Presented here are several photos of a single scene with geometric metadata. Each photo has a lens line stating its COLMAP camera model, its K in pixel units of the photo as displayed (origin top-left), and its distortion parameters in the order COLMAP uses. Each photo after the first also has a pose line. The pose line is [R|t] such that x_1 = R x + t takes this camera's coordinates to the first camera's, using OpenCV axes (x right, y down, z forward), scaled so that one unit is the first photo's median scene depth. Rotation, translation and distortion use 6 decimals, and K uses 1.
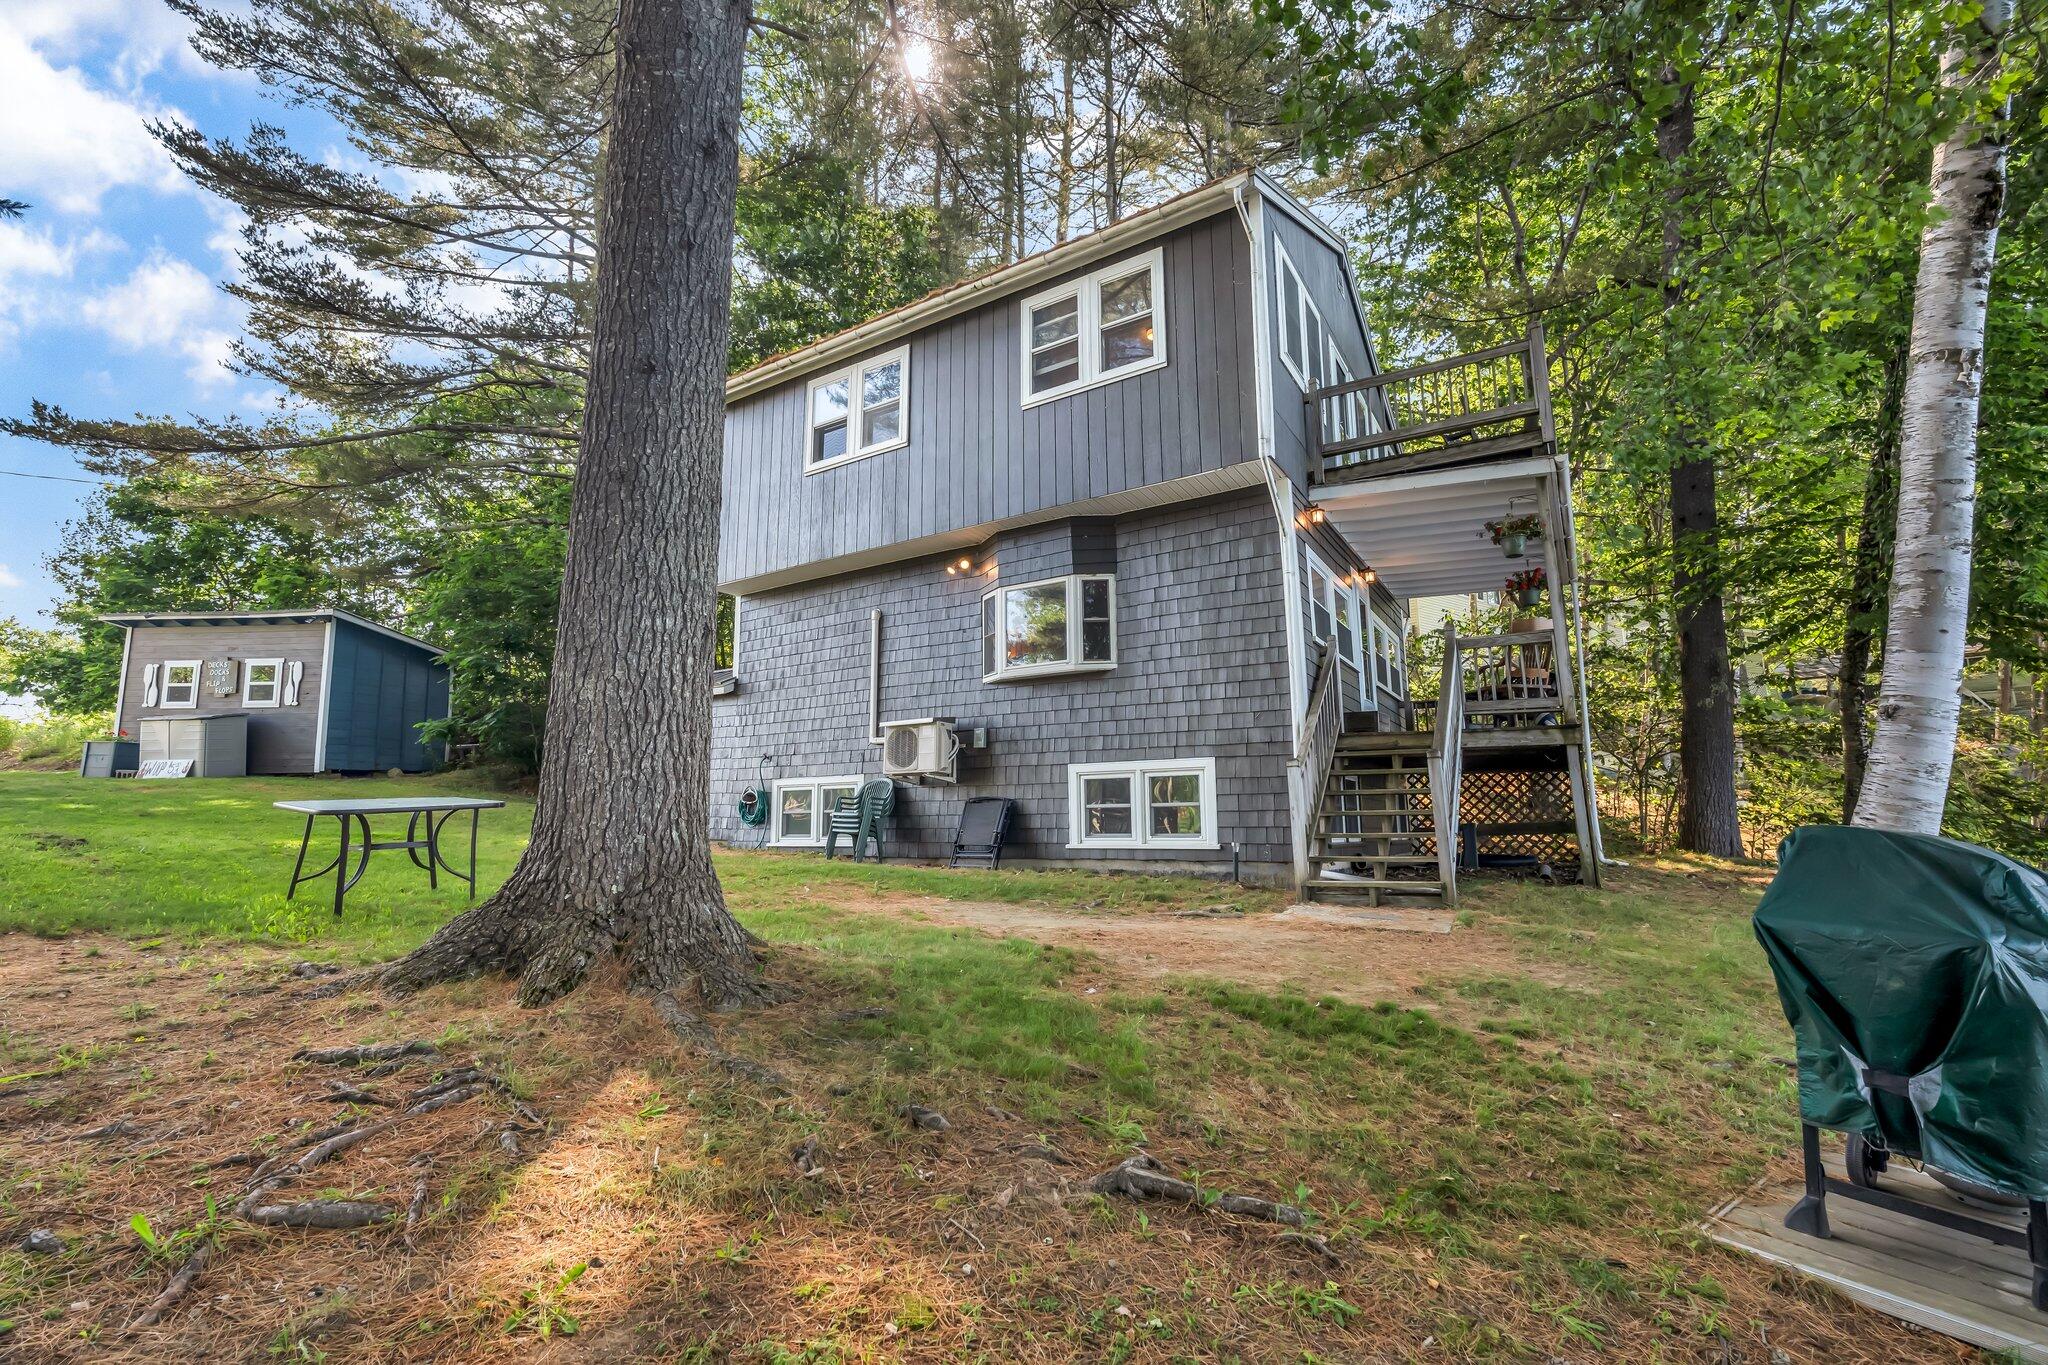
lens RADIAL K [[908.9, 0, 1011.0], [0, 908.9, 672.3], [0, 0, 1]] dist [0.001145, 0.000025]
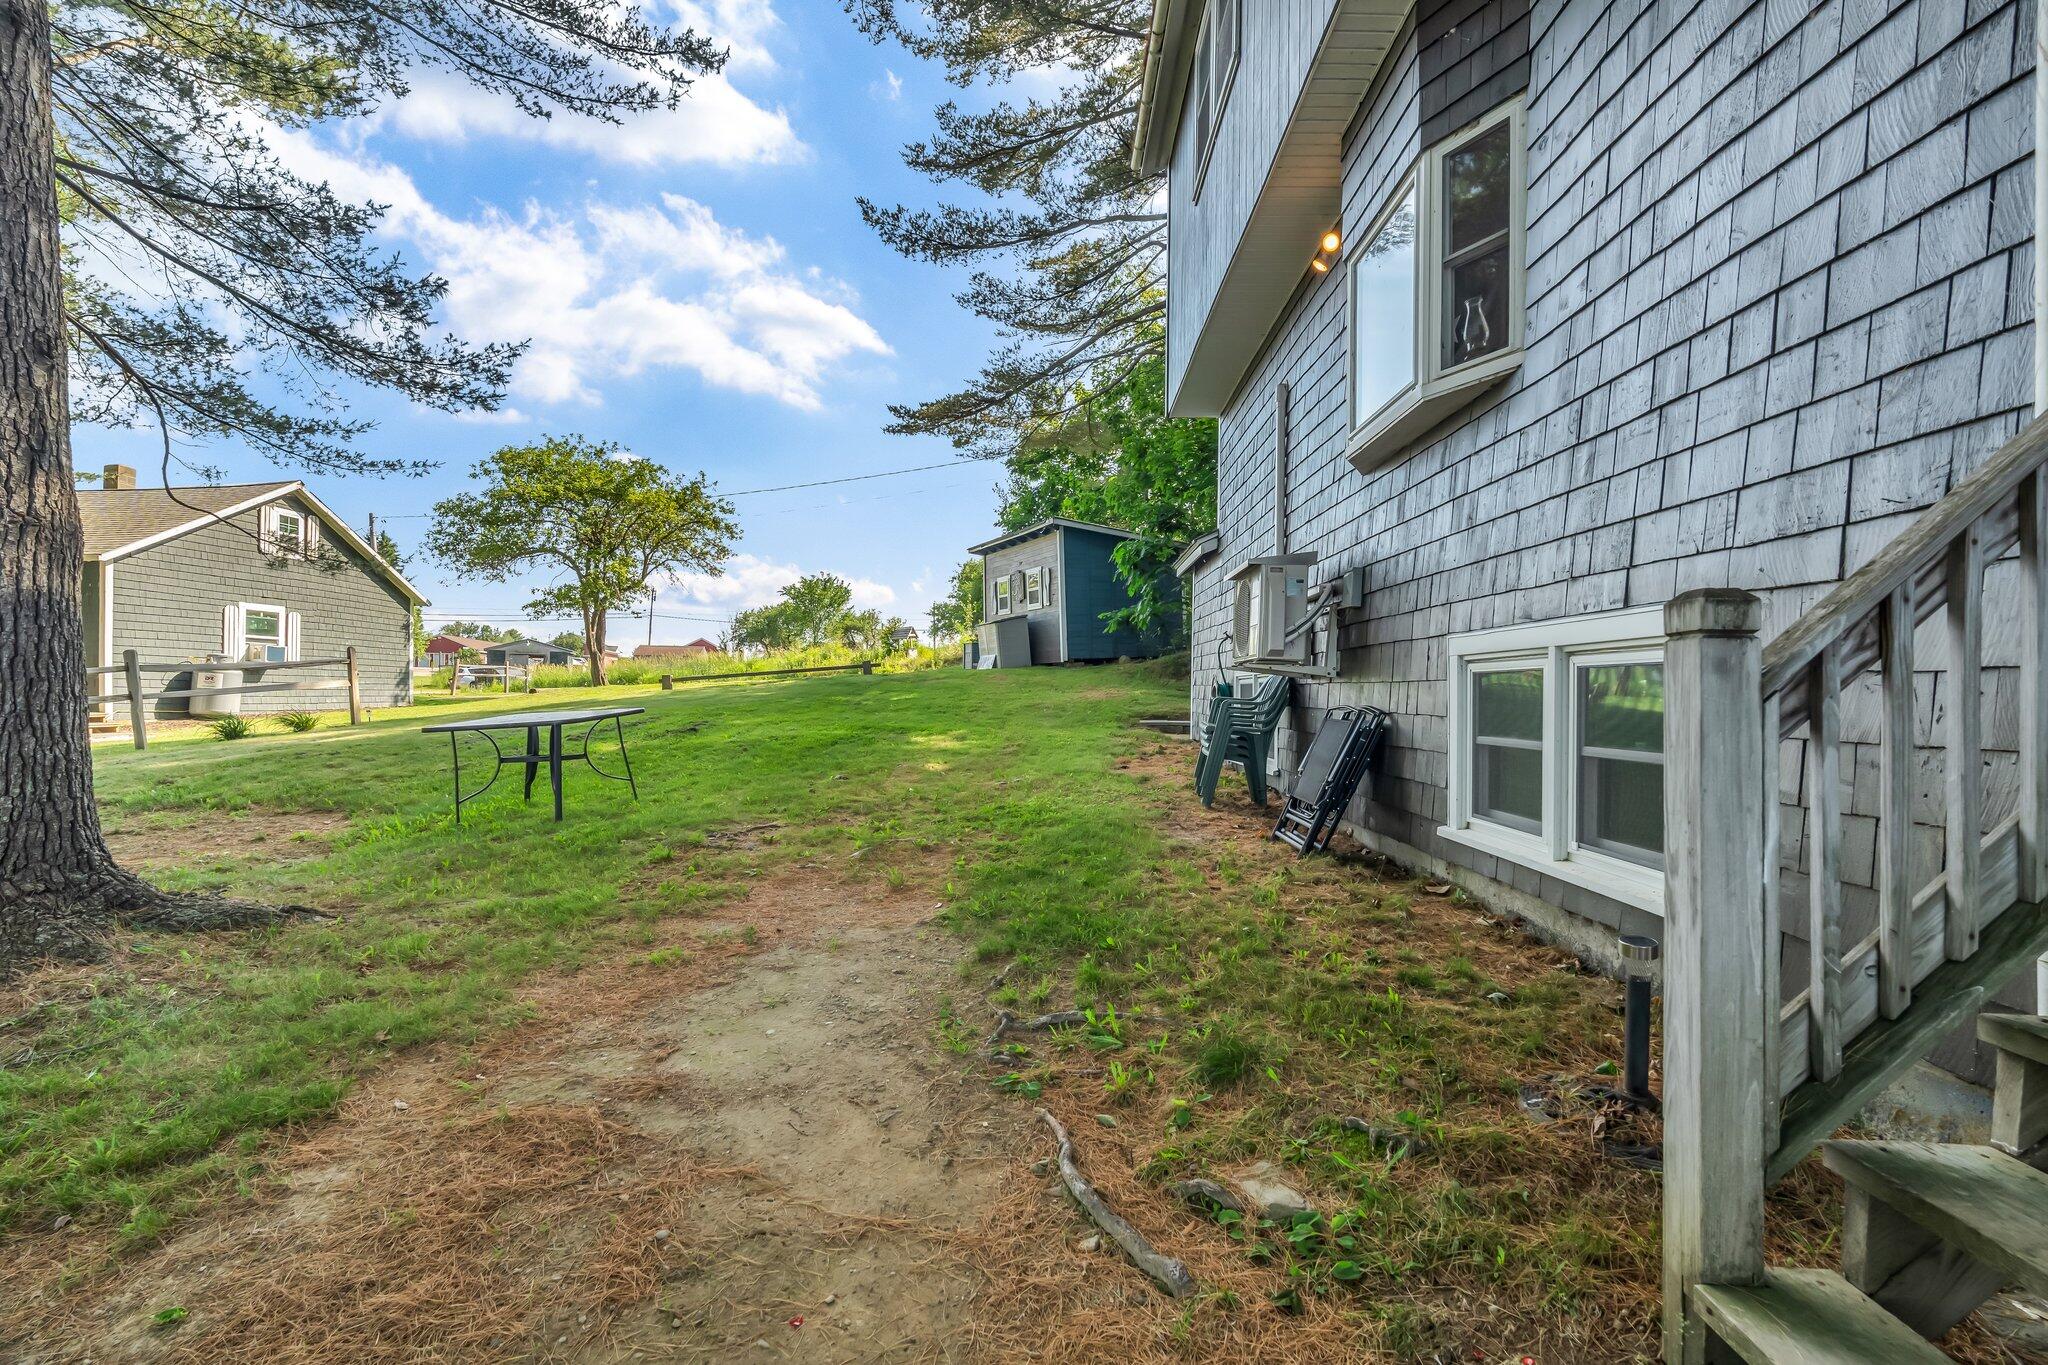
lens RADIAL K [[888.8, 0, 1024.0], [0, 888.8, 682.5], [0, 0, 1]] dist [-0.000477, -0.000064]
pose [[0.492525, 0.001249, -0.870297, 0.236384], [0.135463, 0.987701, 0.078080, 0.048016], [0.859691, -0.156349, 0.486299, 0.471975]]
